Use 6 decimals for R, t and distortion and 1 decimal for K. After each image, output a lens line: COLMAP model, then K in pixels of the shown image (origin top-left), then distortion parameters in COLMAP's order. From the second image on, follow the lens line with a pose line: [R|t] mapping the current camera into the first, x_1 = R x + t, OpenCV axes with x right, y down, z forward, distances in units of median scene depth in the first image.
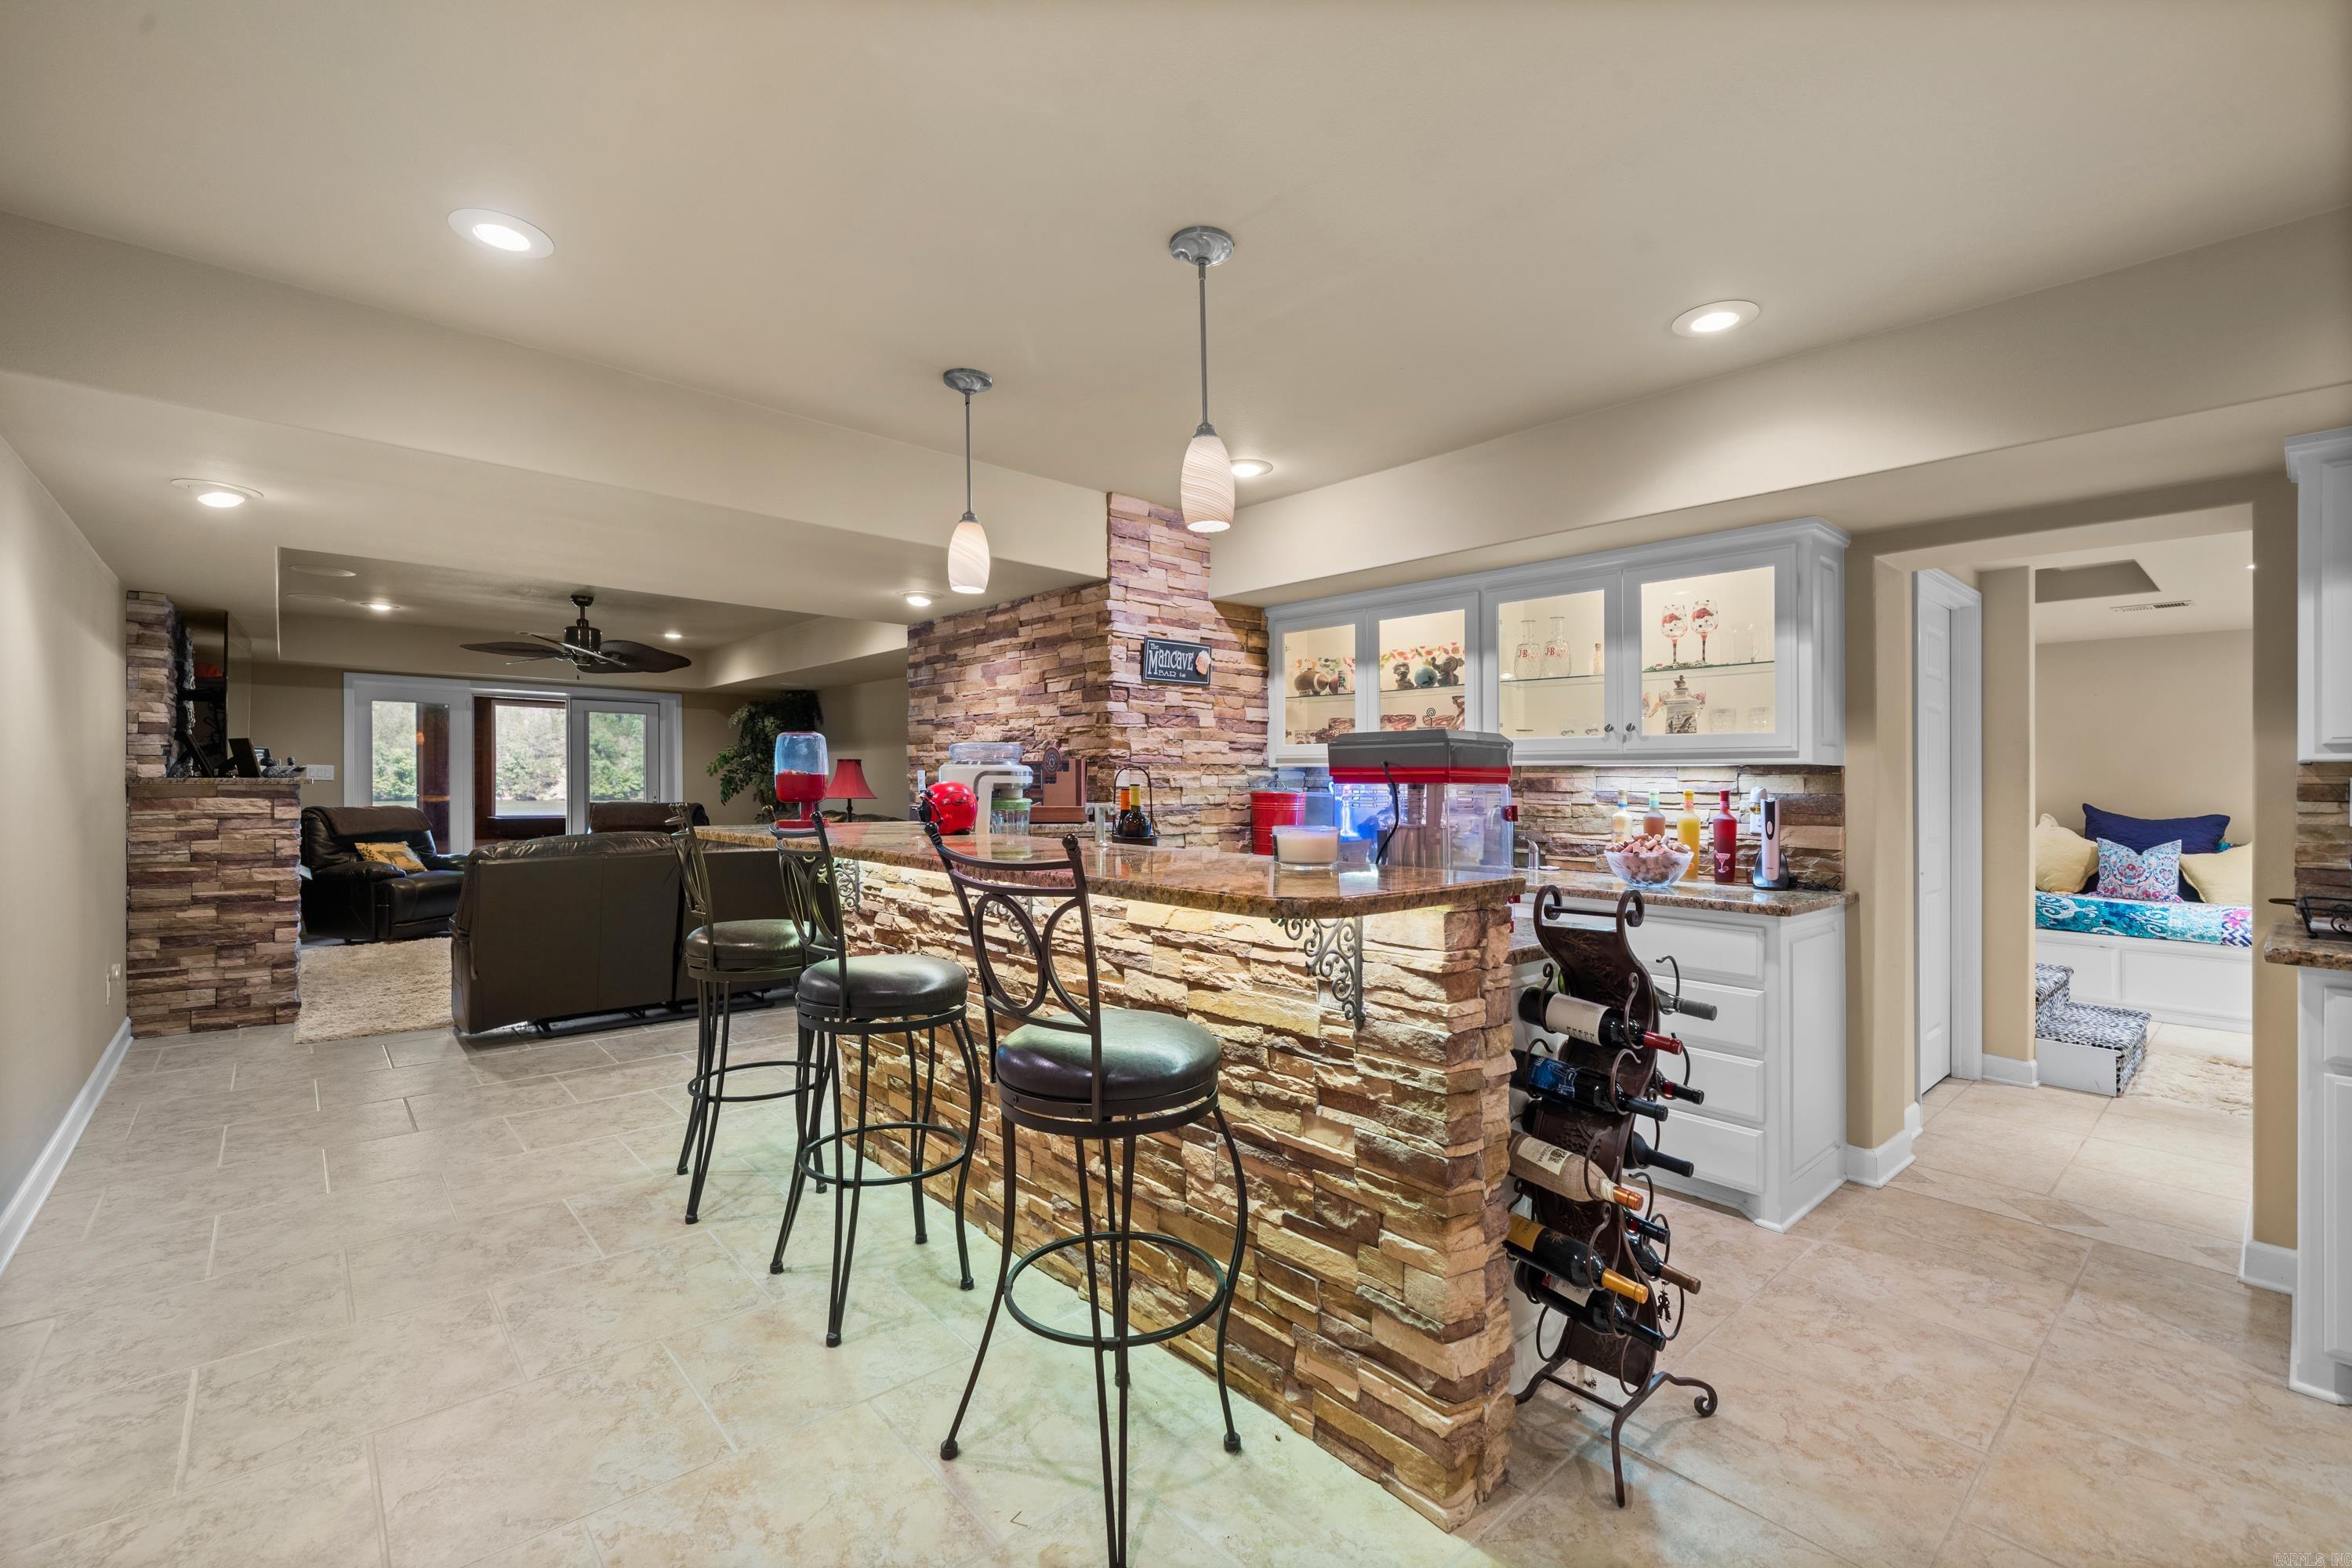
lens RADIAL K [[1007.9, 0, 1184.9], [0, 1007.9, 789.6], [0, 0, 1]] dist [0.001891, 0.000567]
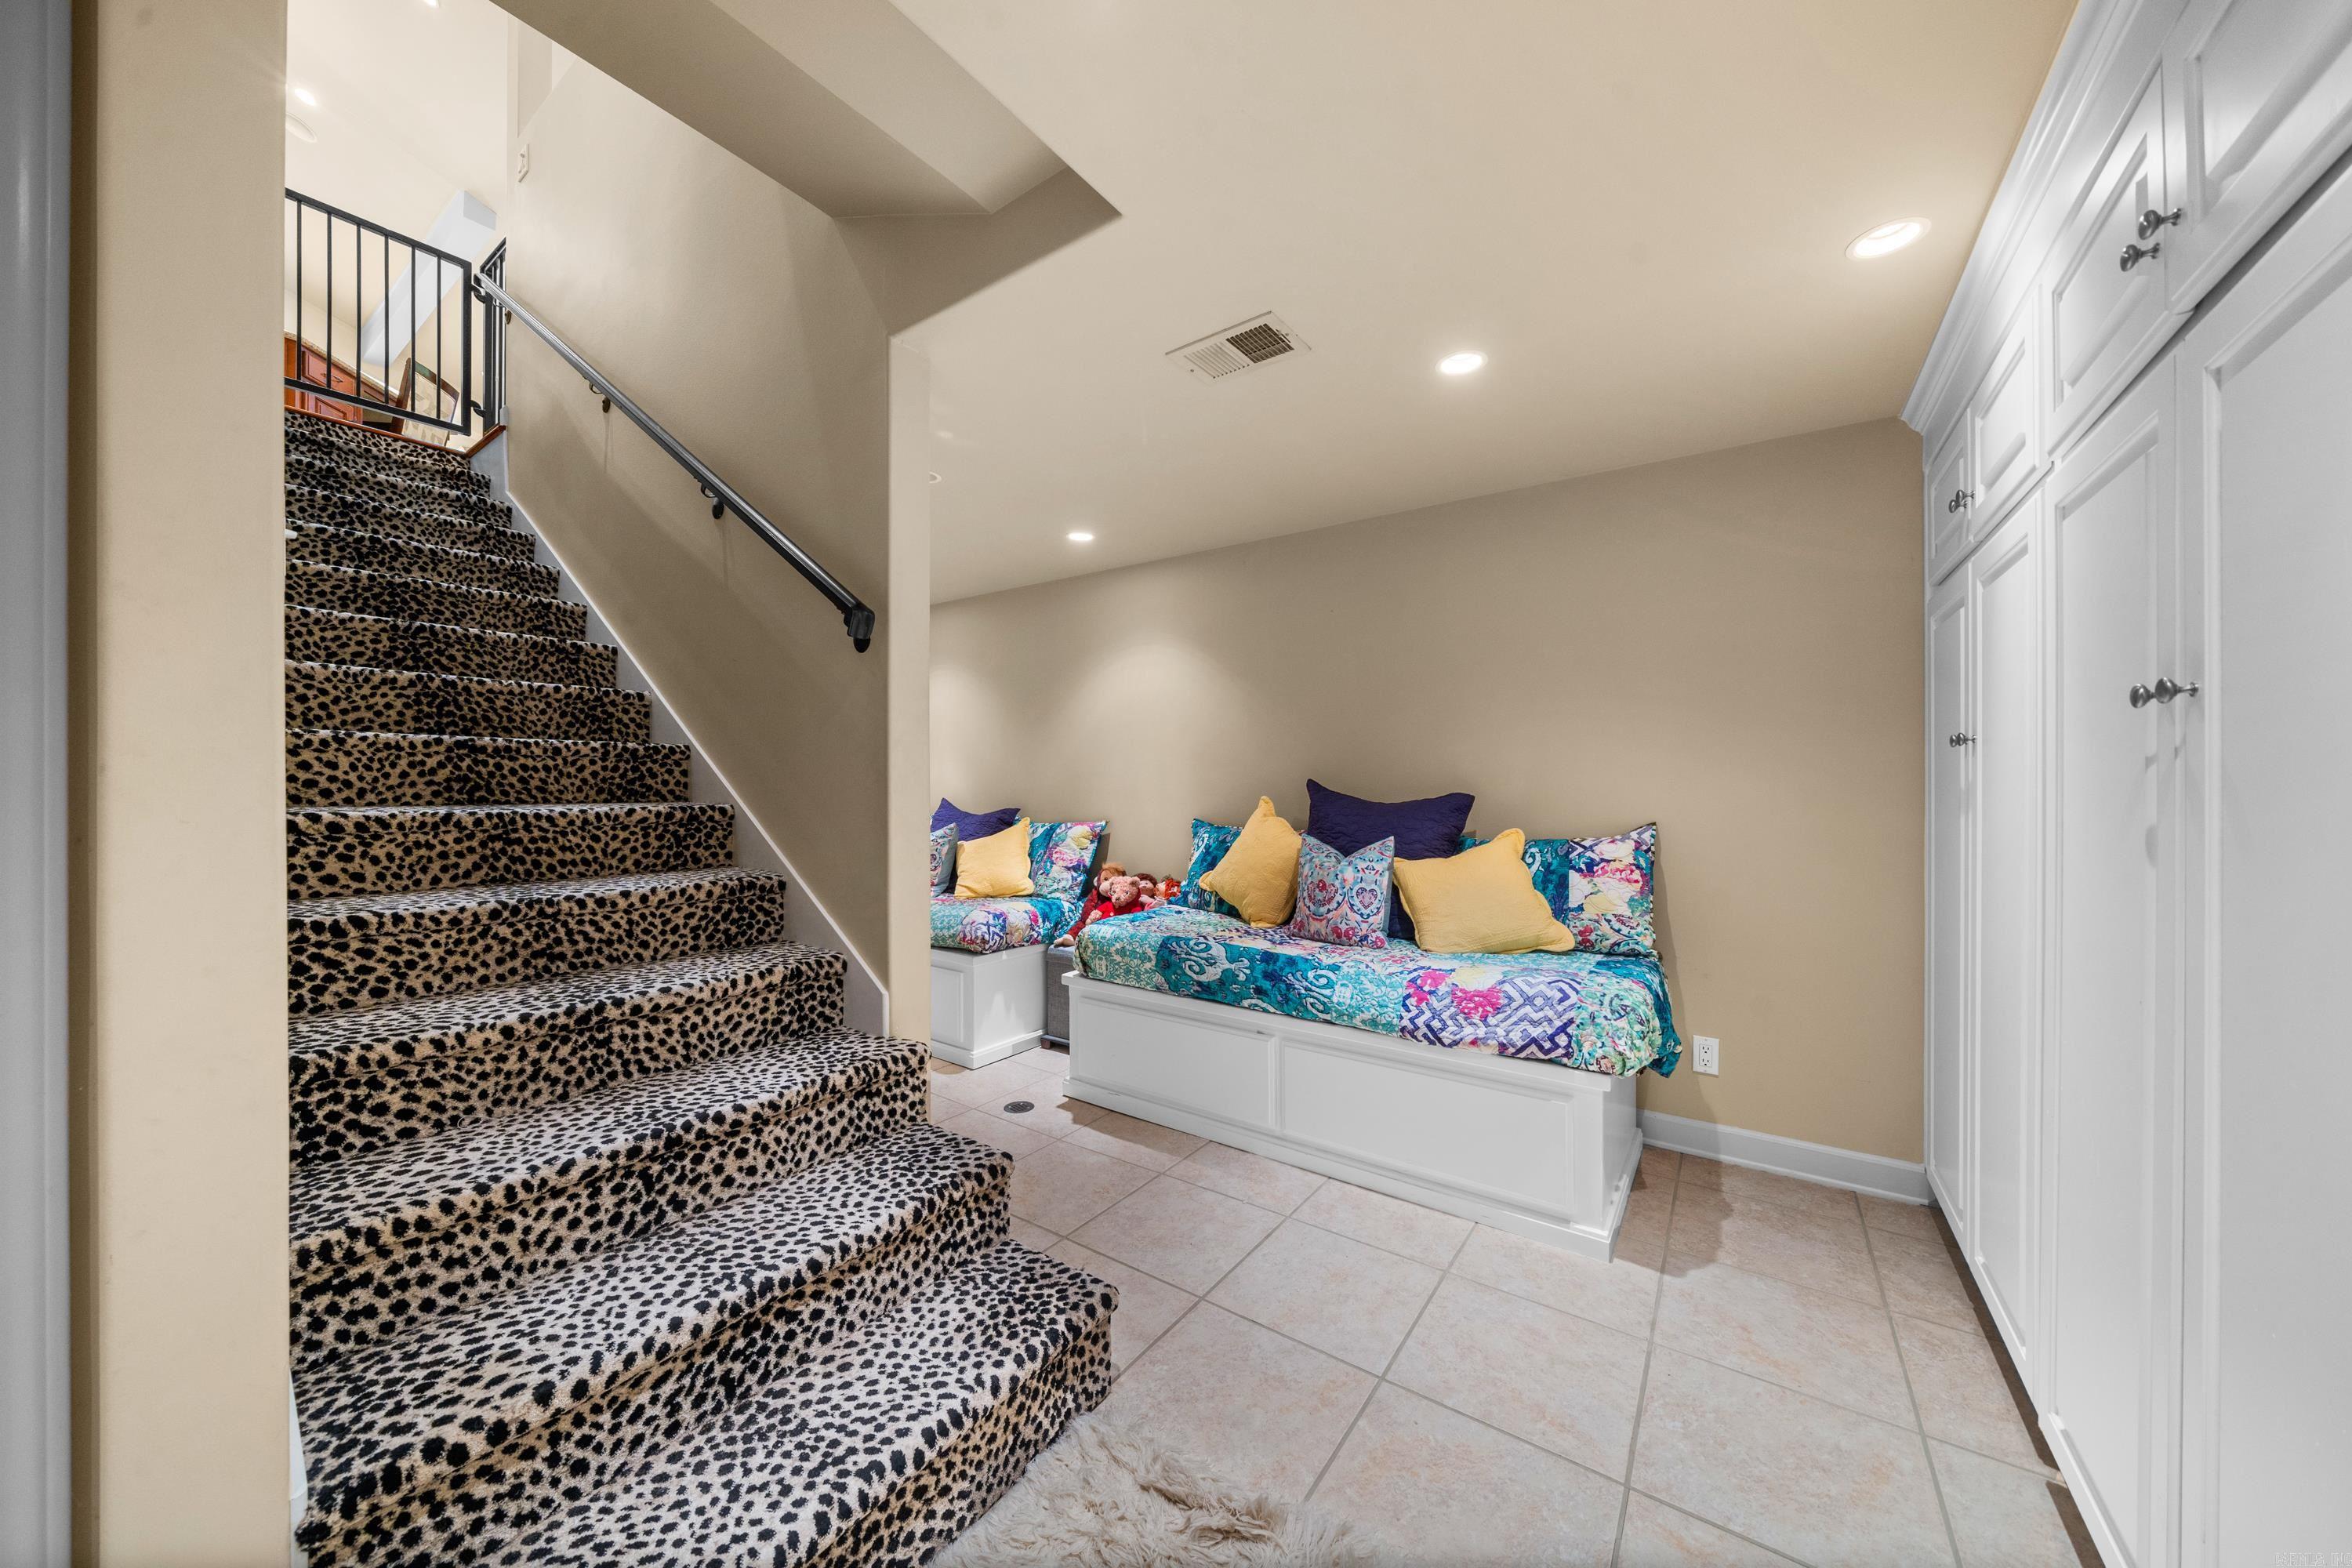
lens RADIAL K [[801.7, 0, 1171.0], [0, 801.7, 778.5], [0, 0, 1]] dist [-0.000762, -0.000044]
pose [[0.977157, -0.012259, 0.212167, 1.410231], [0.012023, 0.999925, 0.002404, 0.022890], [-0.212181, 0.000202, 0.977230, 1.052107]]
